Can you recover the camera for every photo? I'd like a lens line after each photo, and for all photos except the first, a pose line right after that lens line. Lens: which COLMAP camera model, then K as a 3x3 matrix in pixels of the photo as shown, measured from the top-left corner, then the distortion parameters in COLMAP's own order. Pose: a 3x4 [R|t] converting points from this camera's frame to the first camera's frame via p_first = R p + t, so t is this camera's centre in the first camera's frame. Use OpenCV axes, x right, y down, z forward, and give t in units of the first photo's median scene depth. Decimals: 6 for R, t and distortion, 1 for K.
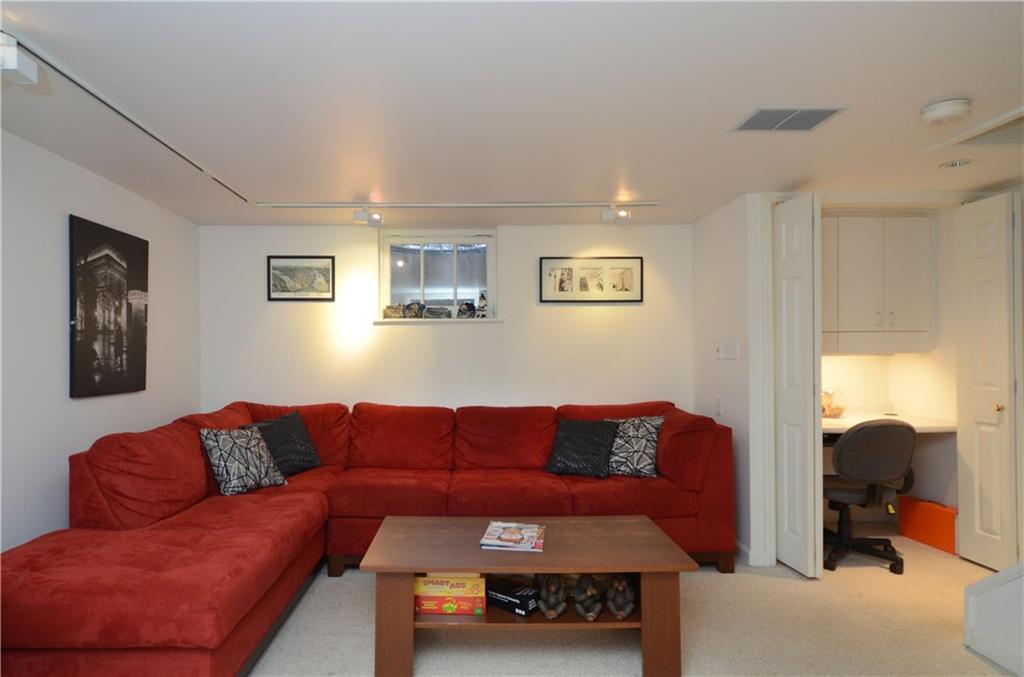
lens RADIAL K [[564.8, 0, 466.4], [0, 564.8, 350.6], [0, 0, 1]] dist [-0.006310, -0.001748]
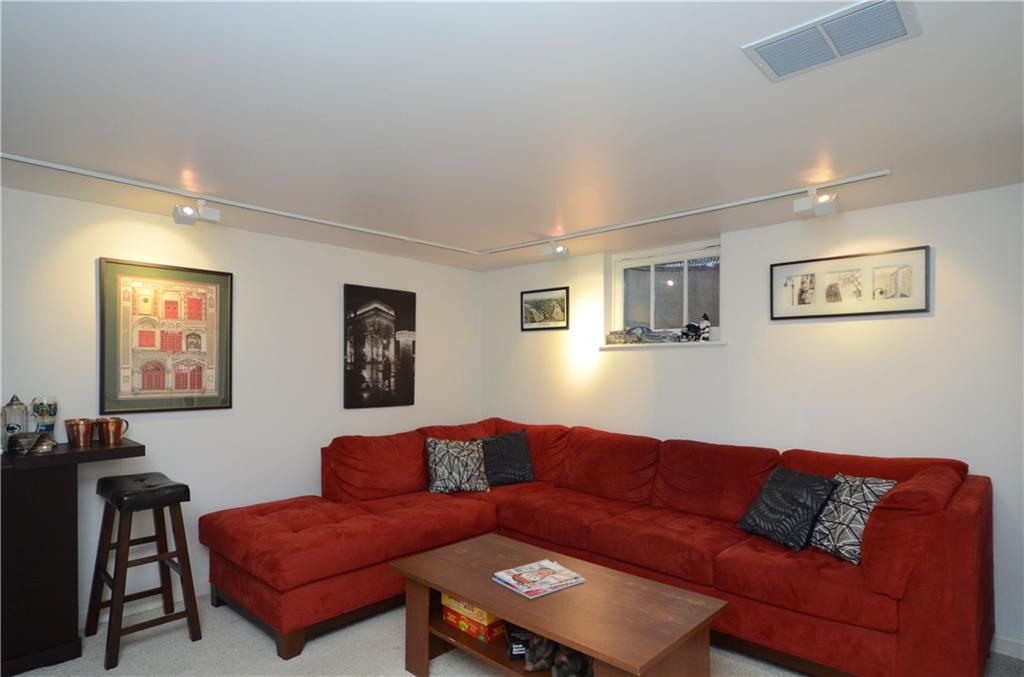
lens RADIAL K [[564.8, 0, 520.8], [0, 564.8, 366.3], [0, 0, 1]] dist [-0.006310, -0.001748]
pose [[0.726625, 0.004756, -0.687018, 0.513231], [-0.000577, 0.999980, 0.006313, -0.028685], [0.687034, -0.004191, 0.726613, 0.195534]]
